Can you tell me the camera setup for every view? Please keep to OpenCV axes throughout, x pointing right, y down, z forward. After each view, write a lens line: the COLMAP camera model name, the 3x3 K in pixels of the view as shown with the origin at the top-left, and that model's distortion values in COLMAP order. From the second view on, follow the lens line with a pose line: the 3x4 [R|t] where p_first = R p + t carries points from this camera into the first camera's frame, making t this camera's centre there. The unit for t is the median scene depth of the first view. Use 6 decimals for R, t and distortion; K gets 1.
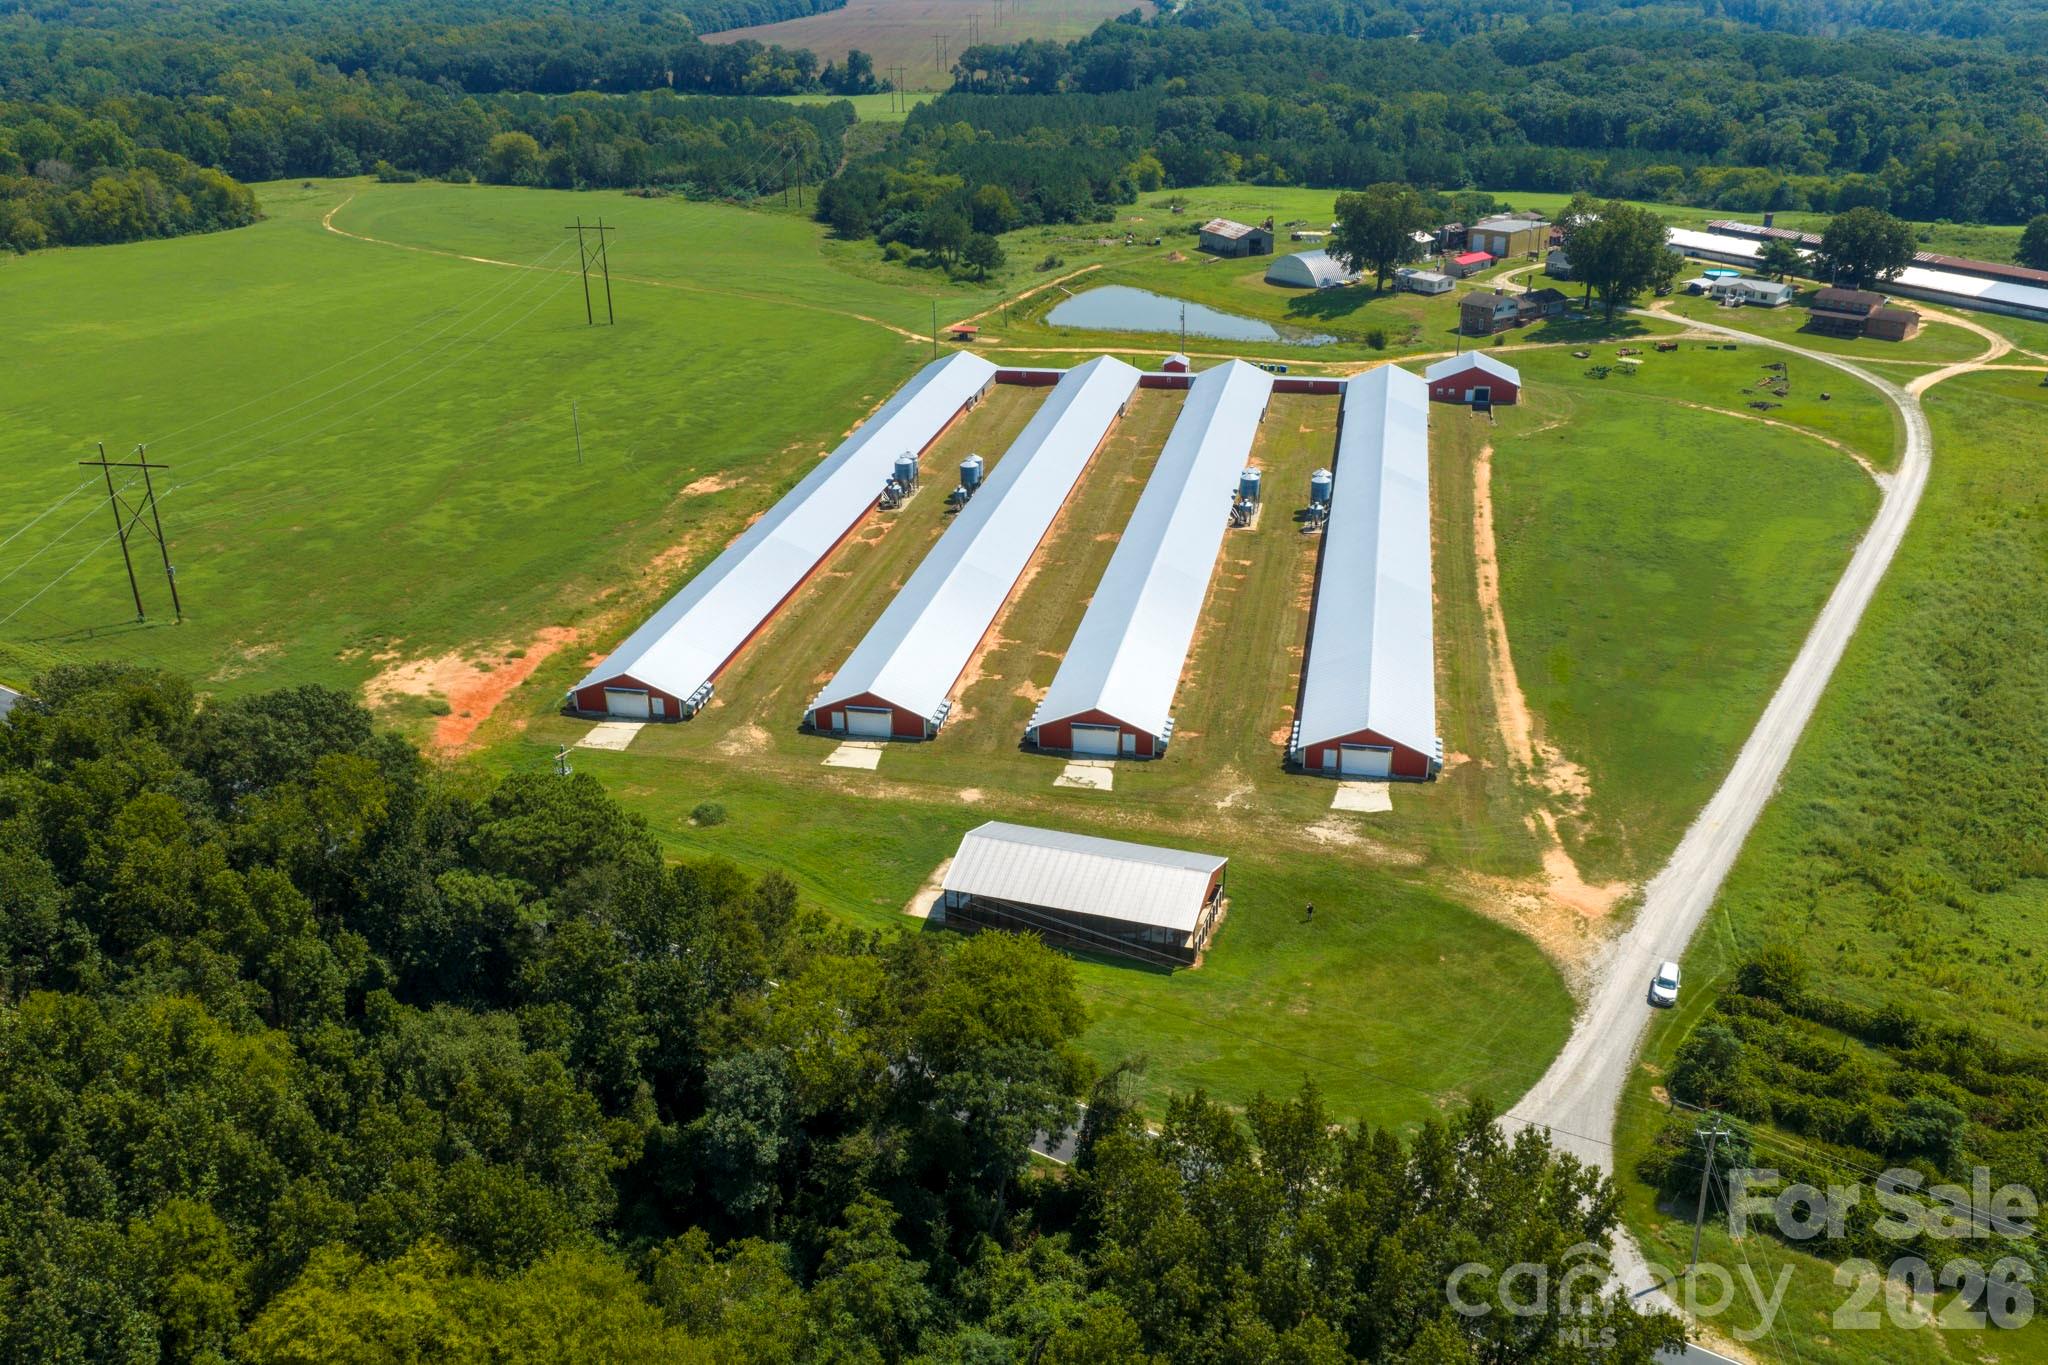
lens RADIAL K [[1701.5, 0, 1024.0], [0, 1701.5, 682.5], [0, 0, 1]] dist [0.005654, 0.003812]
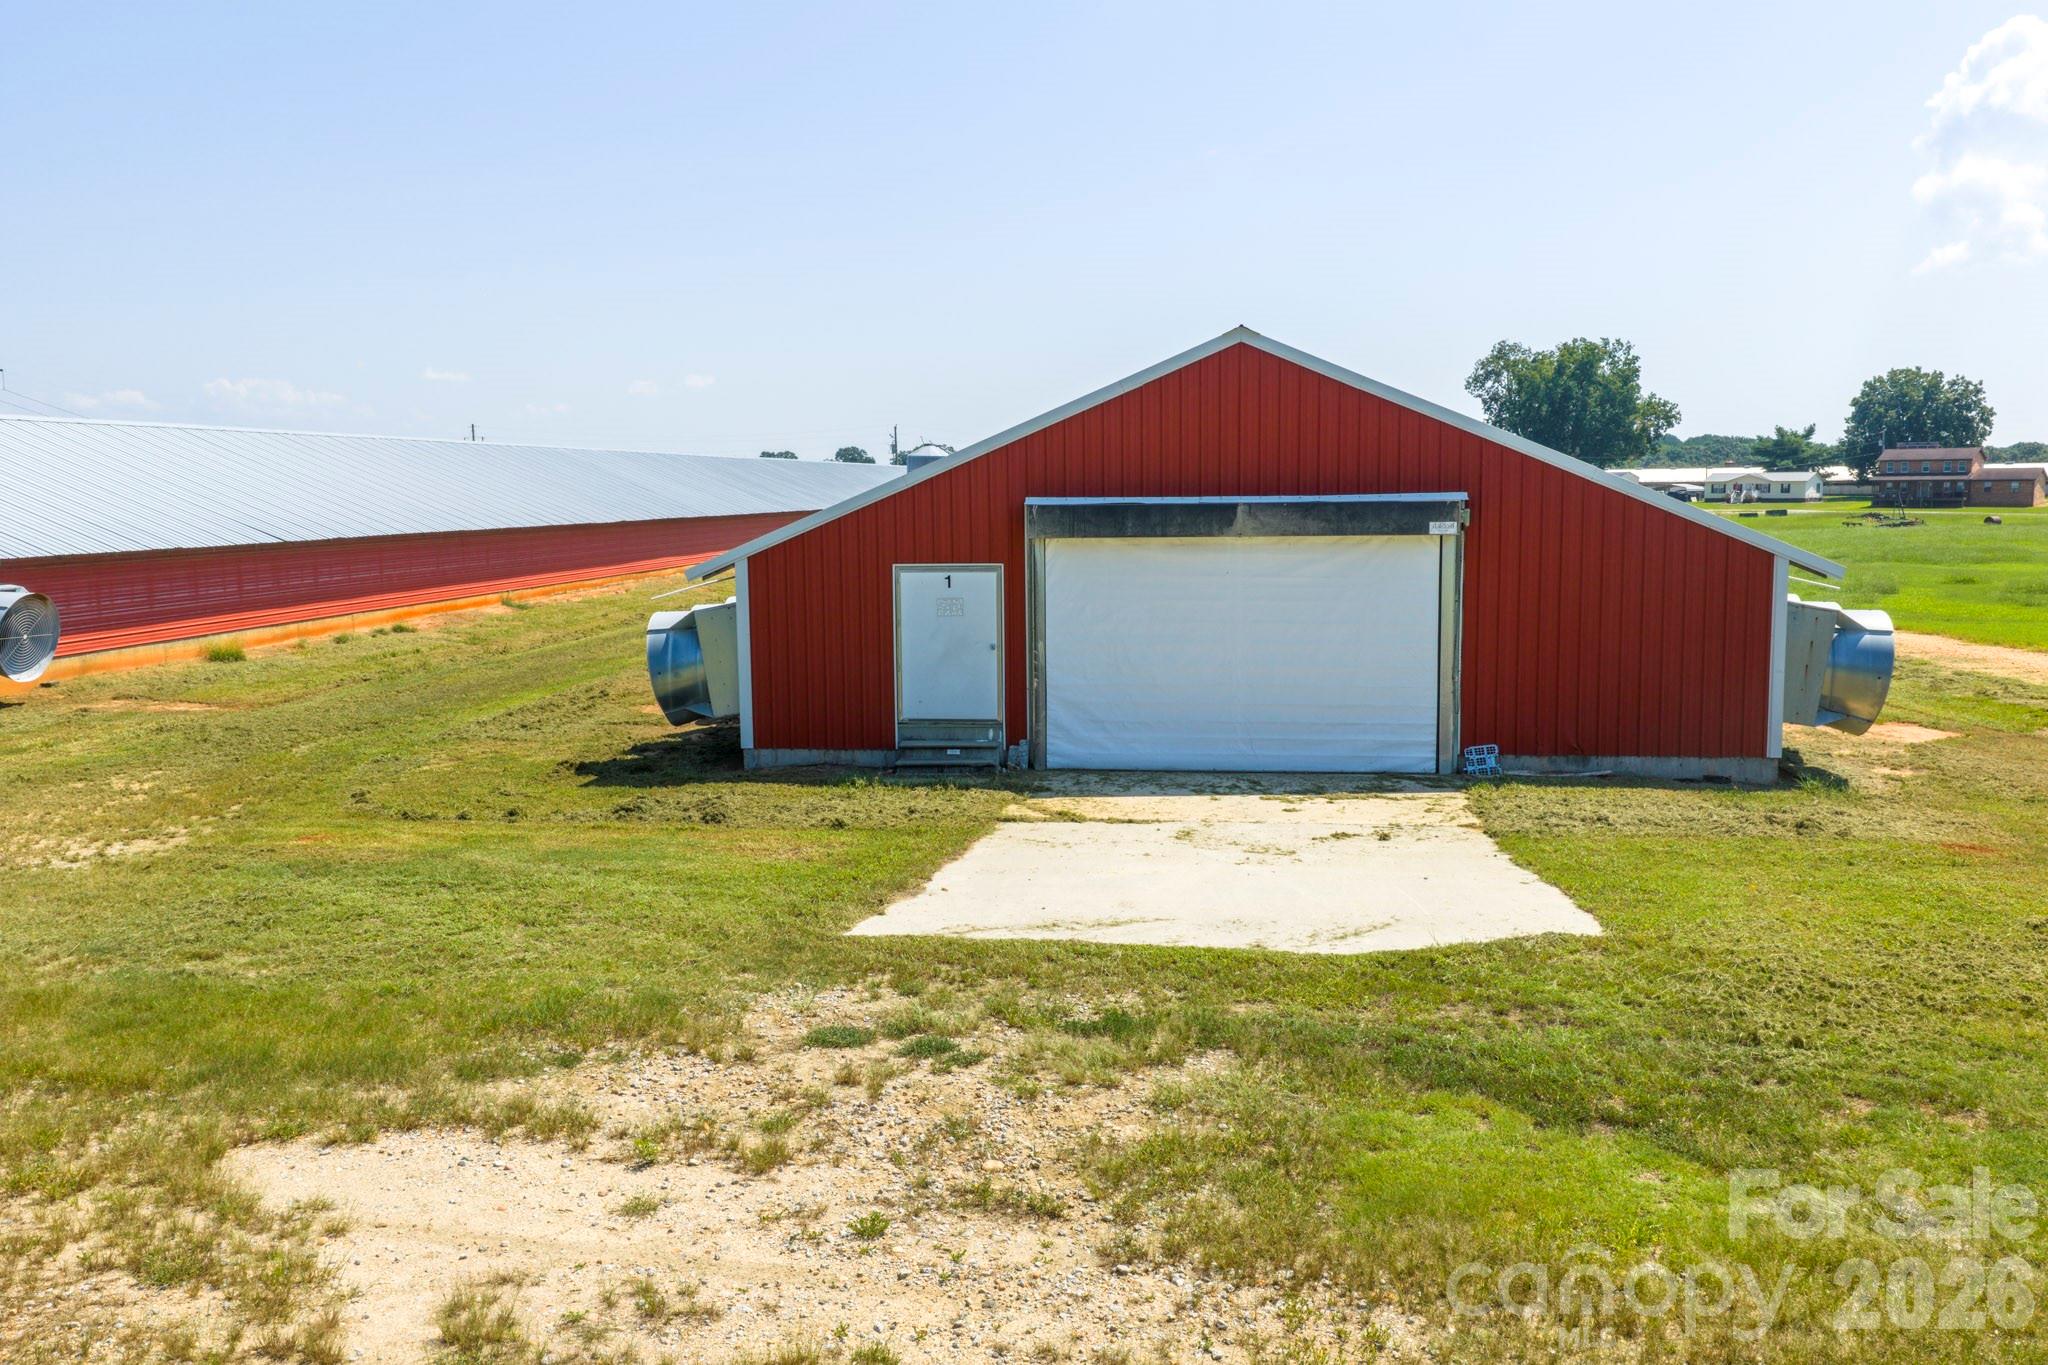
lens RADIAL K [[1701.5, 0, 1024.0], [0, 1701.5, 682.5], [0, 0, 1]] dist [0.005654, 0.003812]
pose [[0.996523, 0.011667, 0.082500, 0.175949], [0.012898, 0.956615, -0.291071, 0.083362], [-0.082316, 0.291123, 0.953138, 0.888399]]
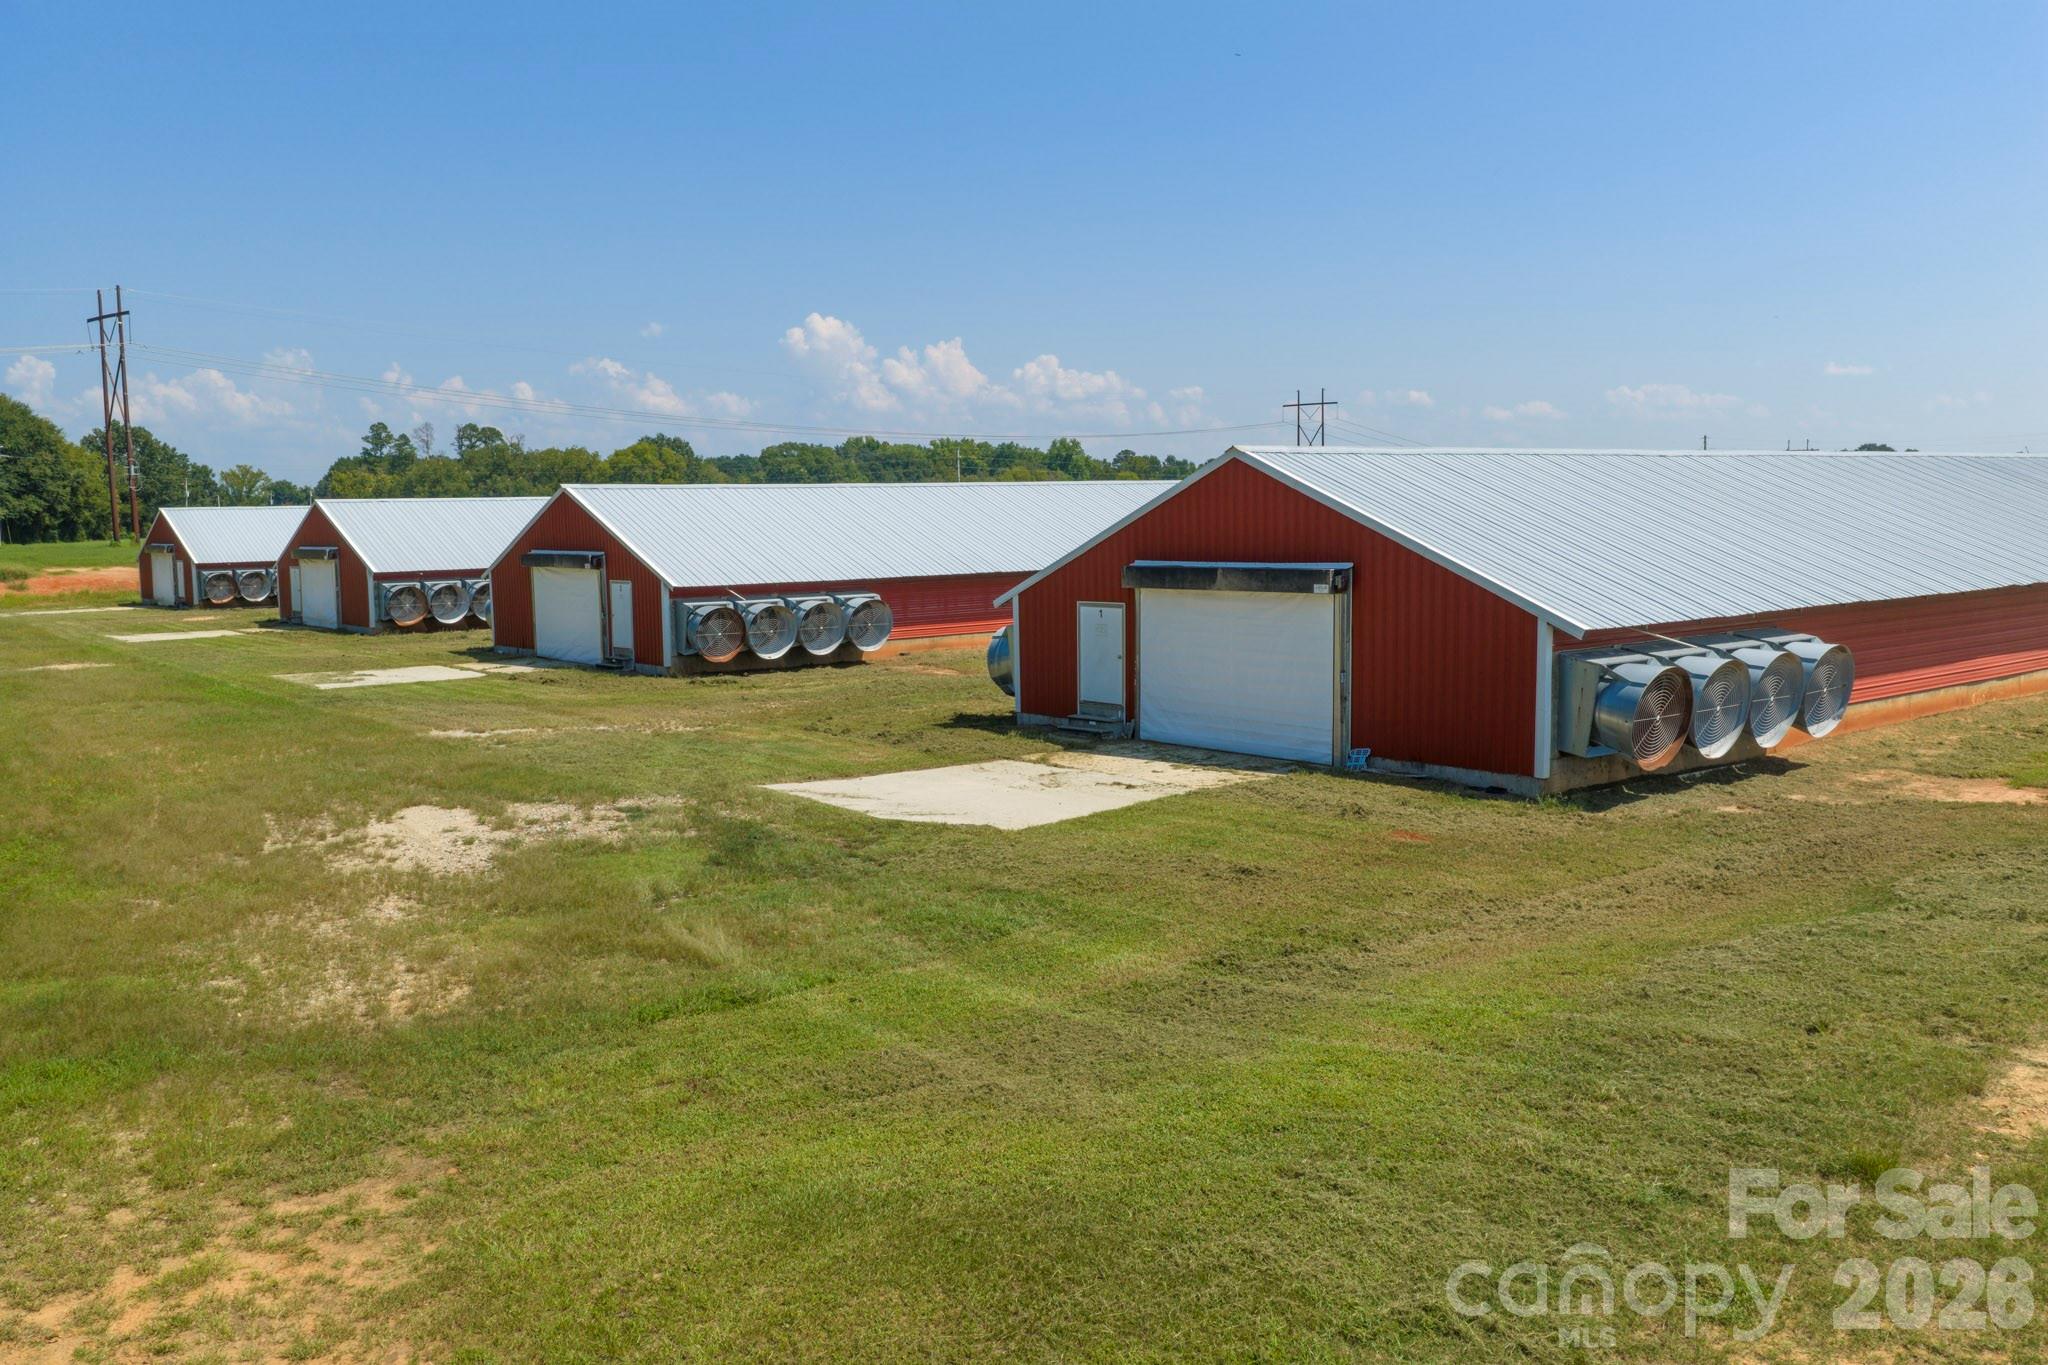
lens RADIAL K [[1701.5, 0, 1024.0], [0, 1701.5, 682.5], [0, 0, 1]] dist [0.005654, 0.003812]
pose [[0.773787, 0.079643, -0.628419, 0.292216], [-0.256303, 0.946594, -0.195625, 0.087195], [0.579278, 0.312437, 0.752875, 0.858625]]
